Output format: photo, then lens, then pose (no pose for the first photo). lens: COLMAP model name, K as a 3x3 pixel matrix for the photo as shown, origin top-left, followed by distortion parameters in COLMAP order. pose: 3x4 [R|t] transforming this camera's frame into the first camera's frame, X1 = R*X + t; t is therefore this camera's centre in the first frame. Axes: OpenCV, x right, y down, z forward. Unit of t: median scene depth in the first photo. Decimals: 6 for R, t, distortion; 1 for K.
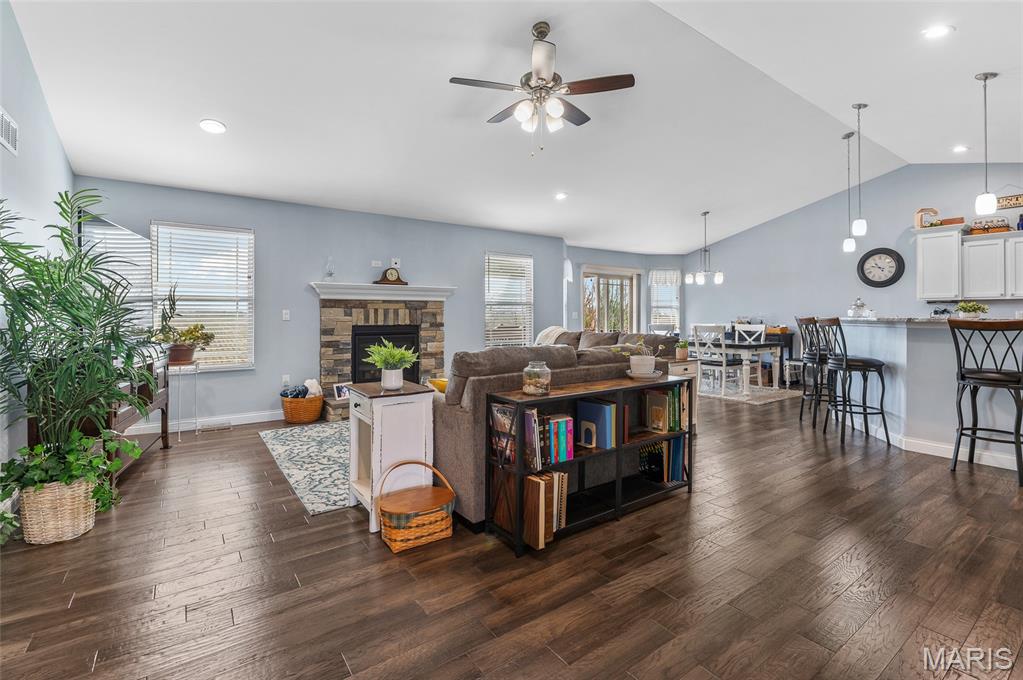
lens RADIAL K [[460.3, 0, 517.8], [0, 460.3, 314.7], [0, 0, 1]] dist [-0.008158, 0.000207]
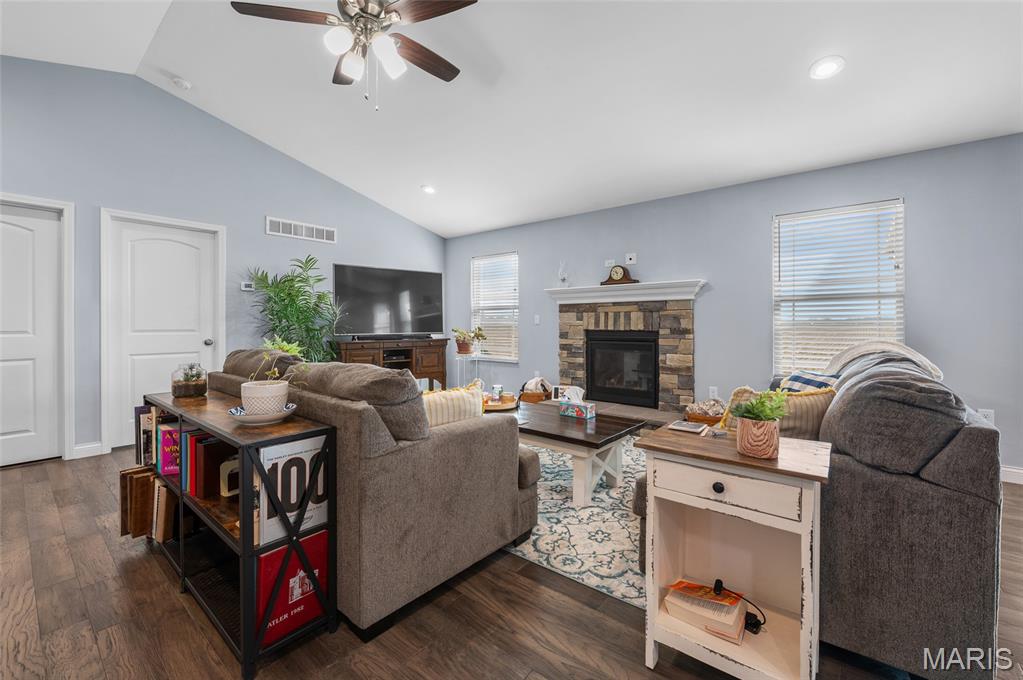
lens RADIAL K [[417.9, 0, 510.1], [0, 417.9, 322.0], [0, 0, 1]] dist [-0.006849, -0.000006]
pose [[0.257900, 0.002562, -0.966168, 0.488475], [0.006133, 0.999972, 0.004289, 0.002275], [0.966152, -0.007031, 0.257877, 0.648361]]
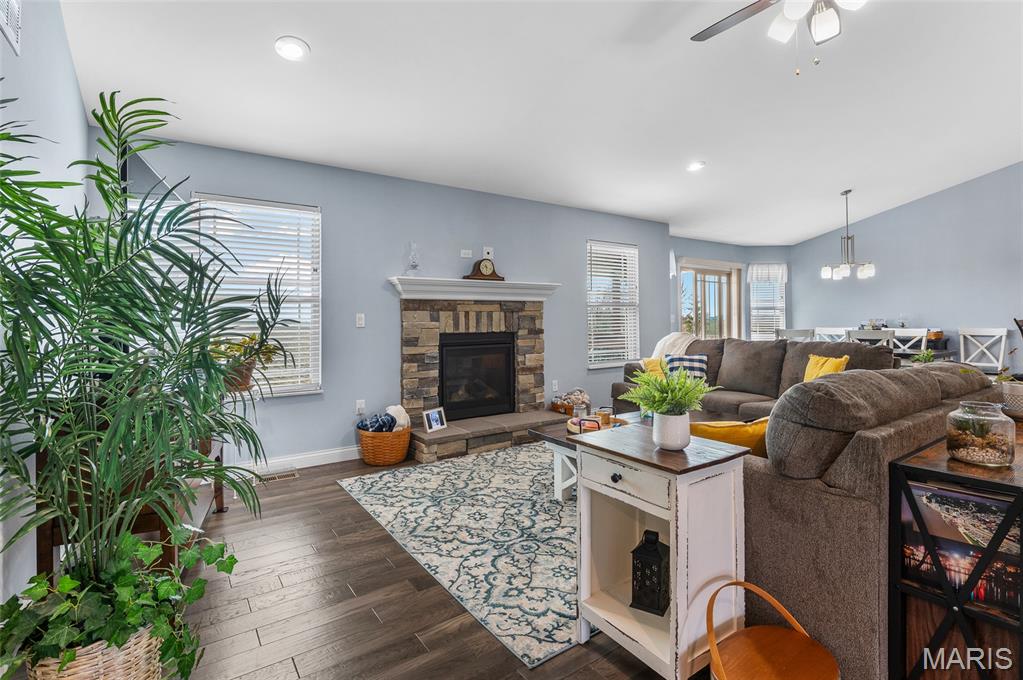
lens RADIAL K [[487.5, 0, 522.3], [0, 487.5, 313.7], [0, 0, 1]] dist [-0.010280, 0.000899]
pose [[0.999948, -0.006520, -0.007836, -0.226416], [0.006437, 0.999923, -0.010574, 0.000141], [0.007904, 0.010523, 0.999913, 0.195307]]
